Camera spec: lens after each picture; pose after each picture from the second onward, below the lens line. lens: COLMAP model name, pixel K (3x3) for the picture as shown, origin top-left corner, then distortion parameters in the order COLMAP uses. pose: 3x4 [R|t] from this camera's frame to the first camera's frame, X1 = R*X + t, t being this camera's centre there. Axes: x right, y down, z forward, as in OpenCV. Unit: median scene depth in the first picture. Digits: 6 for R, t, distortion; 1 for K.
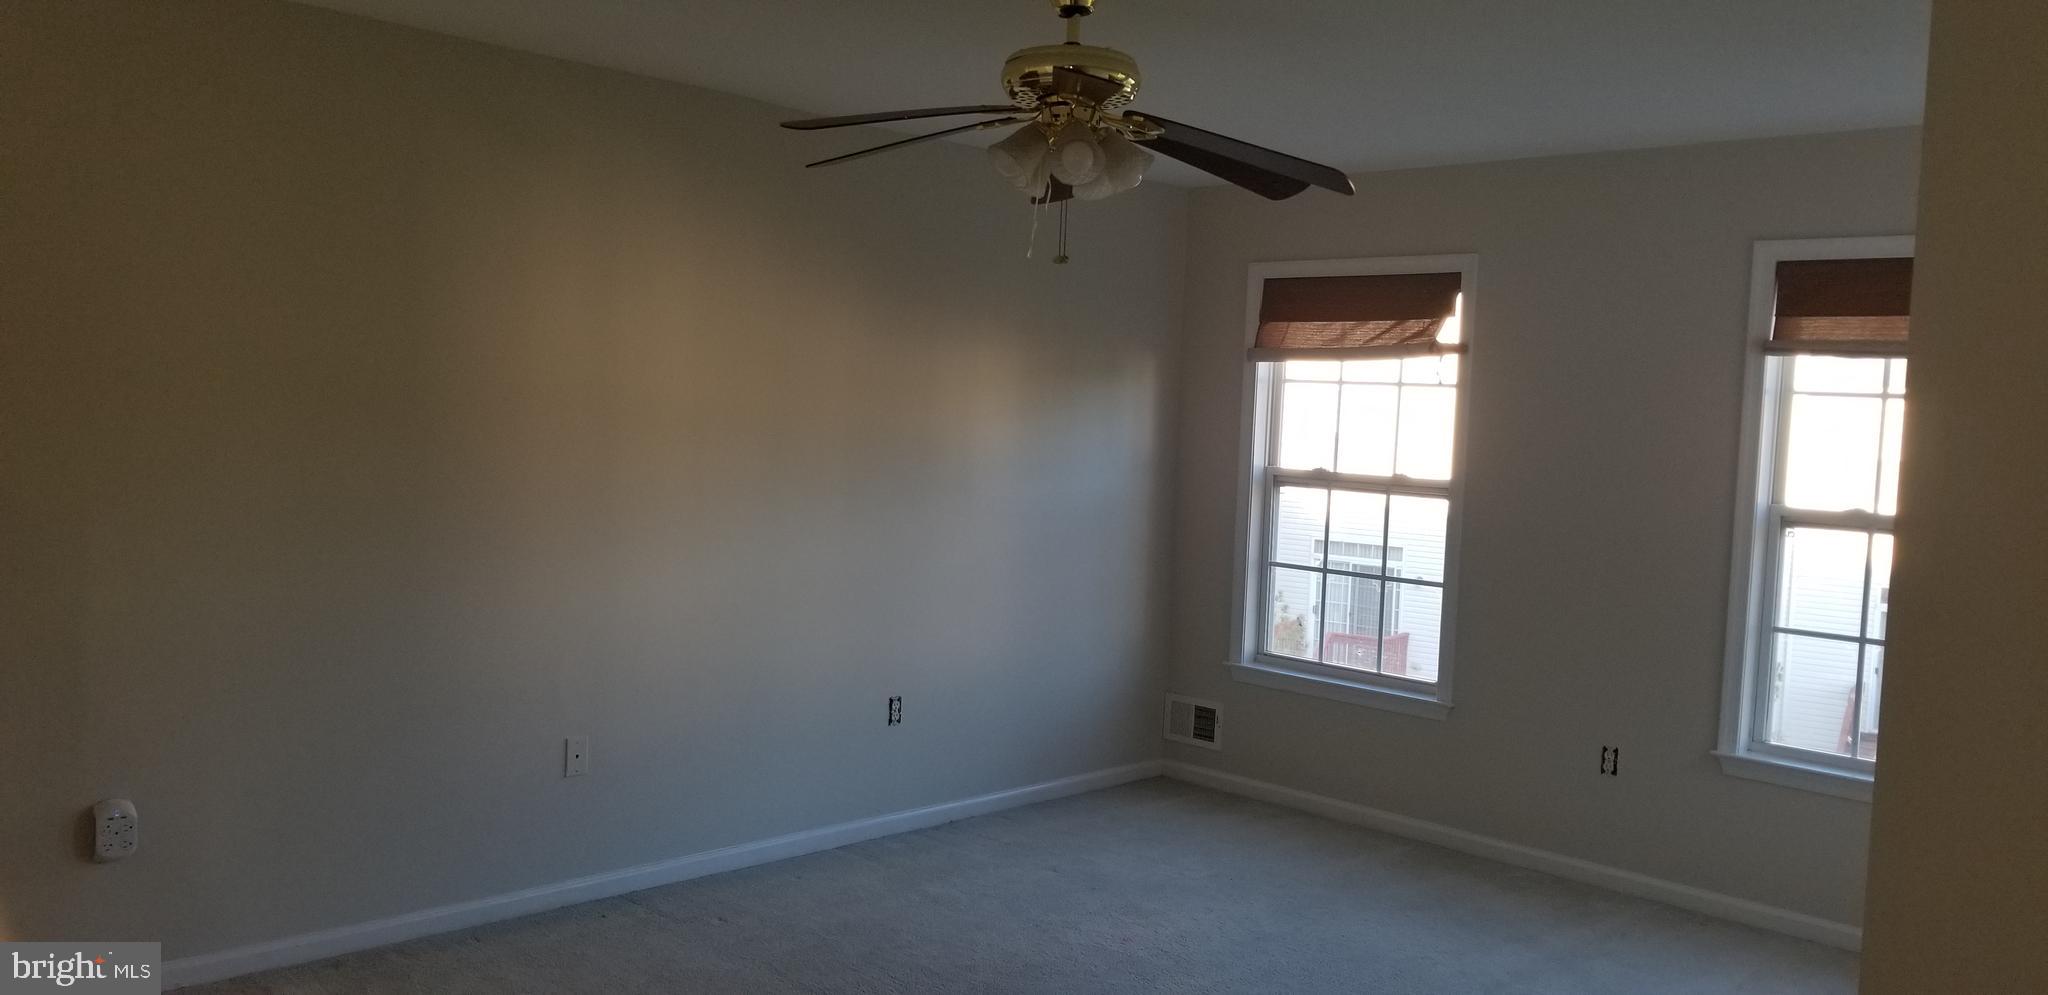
lens RADIAL K [[1541.5, 0, 1045.6], [0, 1541.5, 497.2], [0, 0, 1]] dist [0.060482, -0.187065]
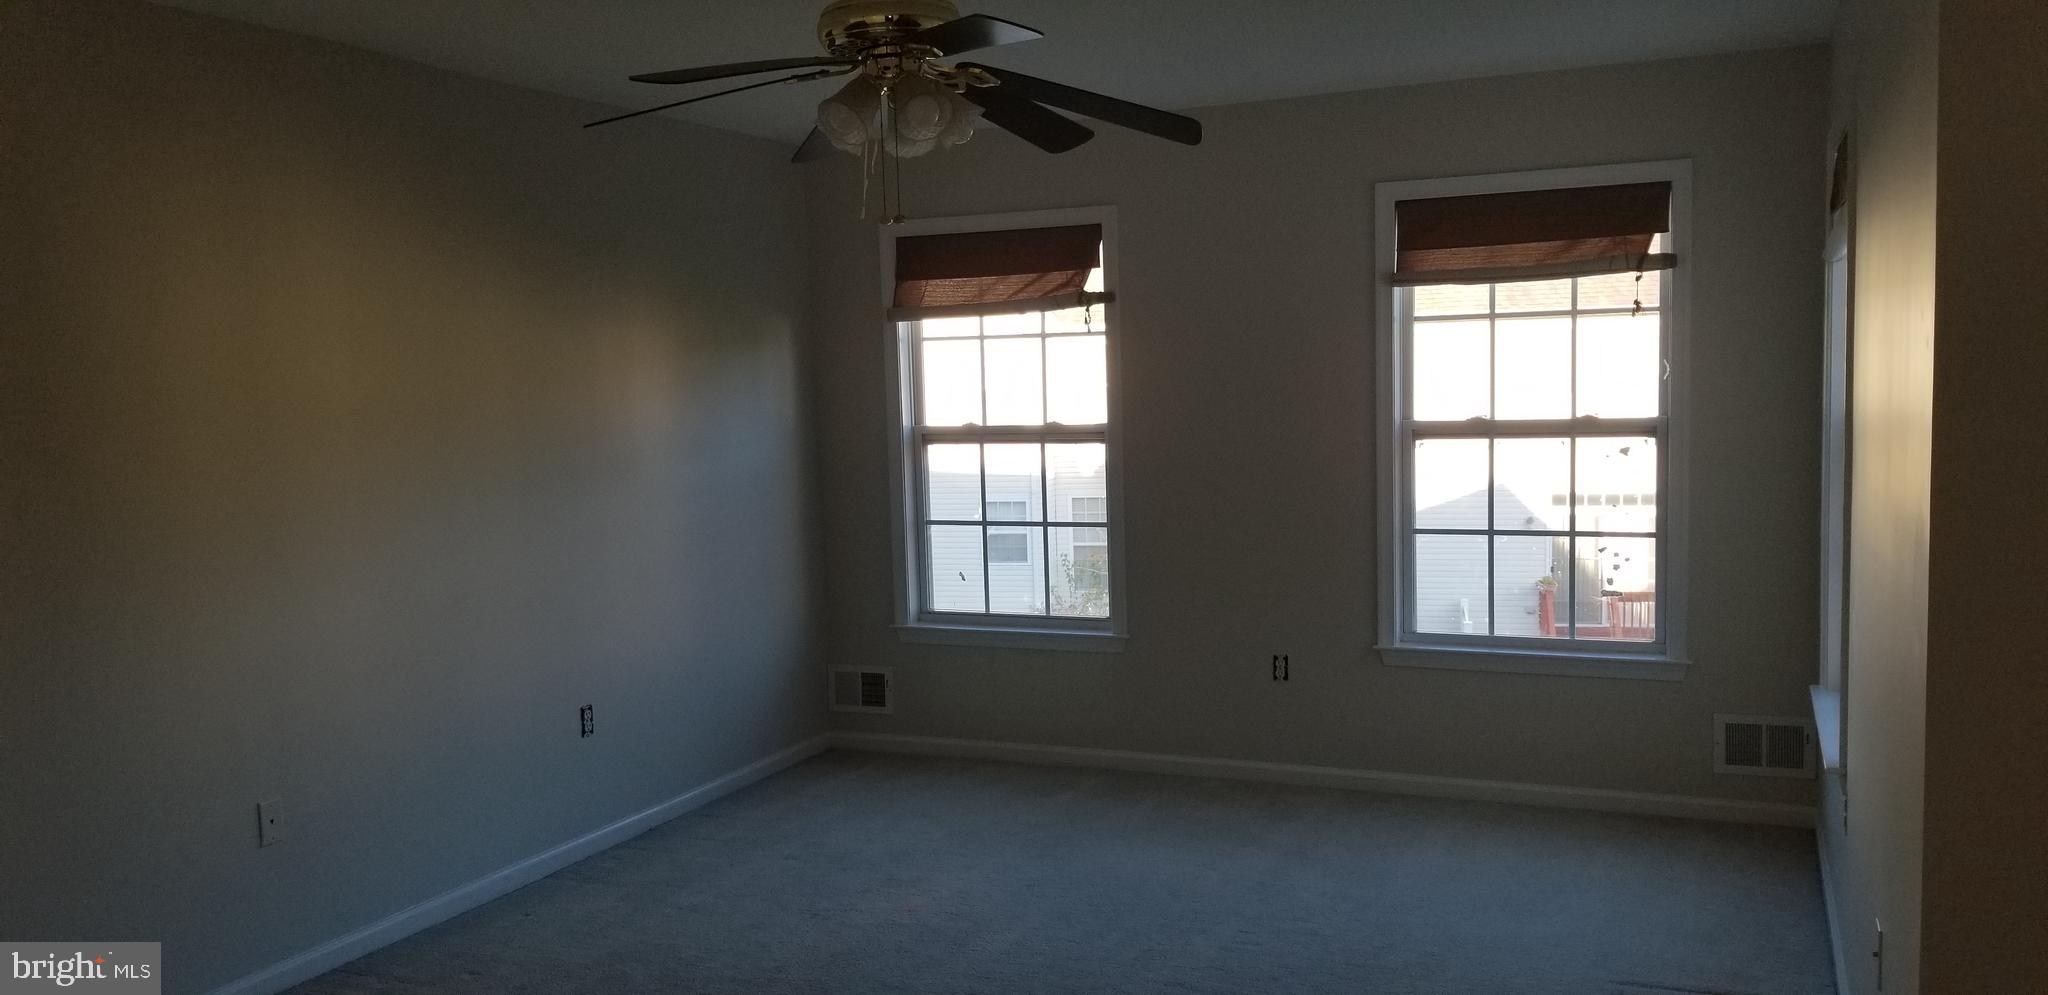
lens RADIAL K [[1541.5, 0, 1045.6], [0, 1541.5, 497.2], [0, 0, 1]] dist [0.060482, -0.187065]
pose [[0.936167, -0.098237, 0.337552, -0.128991], [0.090551, 0.995148, 0.038483, -0.005189], [-0.339695, -0.005461, 0.940520, 0.032440]]
